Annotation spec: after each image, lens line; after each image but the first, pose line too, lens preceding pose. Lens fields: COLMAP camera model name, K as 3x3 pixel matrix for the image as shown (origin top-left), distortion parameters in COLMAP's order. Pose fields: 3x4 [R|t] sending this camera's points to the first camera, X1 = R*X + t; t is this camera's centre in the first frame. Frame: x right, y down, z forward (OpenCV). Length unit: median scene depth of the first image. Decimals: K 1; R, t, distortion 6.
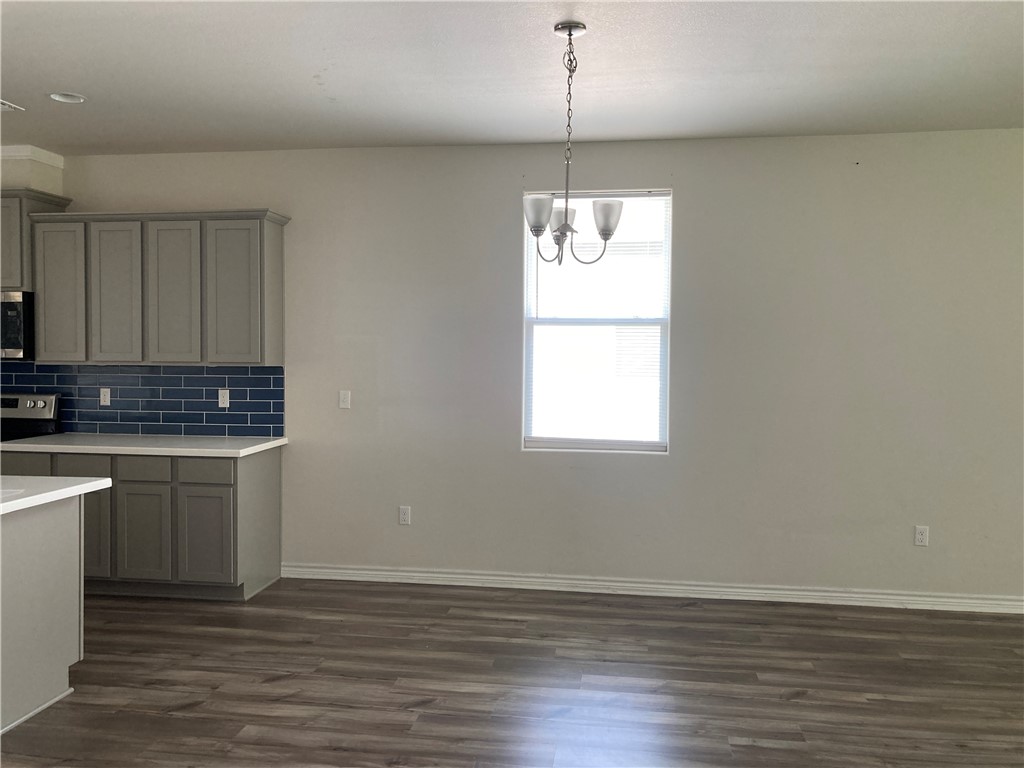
lens RADIAL K [[847.5, 0, 510.9], [0, 847.5, 369.1], [0, 0, 1]] dist [0.014378, 0.007813]
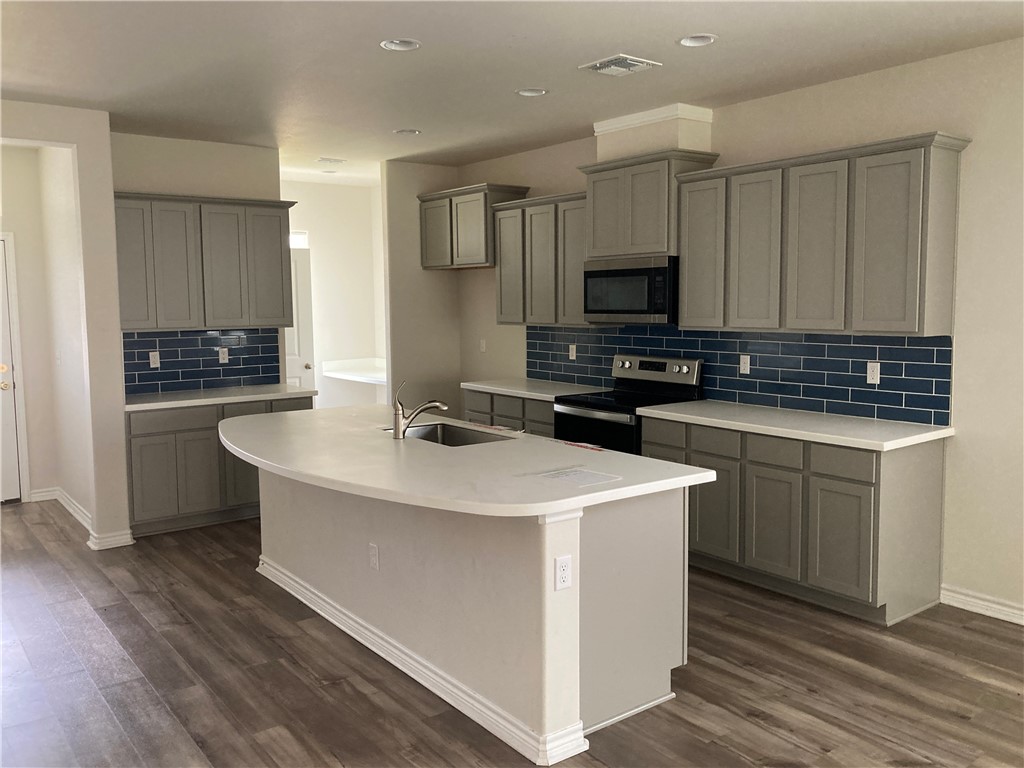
lens RADIAL K [[847.5, 0, 510.9], [0, 847.5, 369.1], [0, 0, 1]] dist [0.014378, 0.007813]
pose [[0.714248, 0.046547, -0.698343, -0.012305], [-0.002707, 0.997962, 0.063749, -0.022470], [0.699887, -0.043643, 0.712919, 0.170391]]
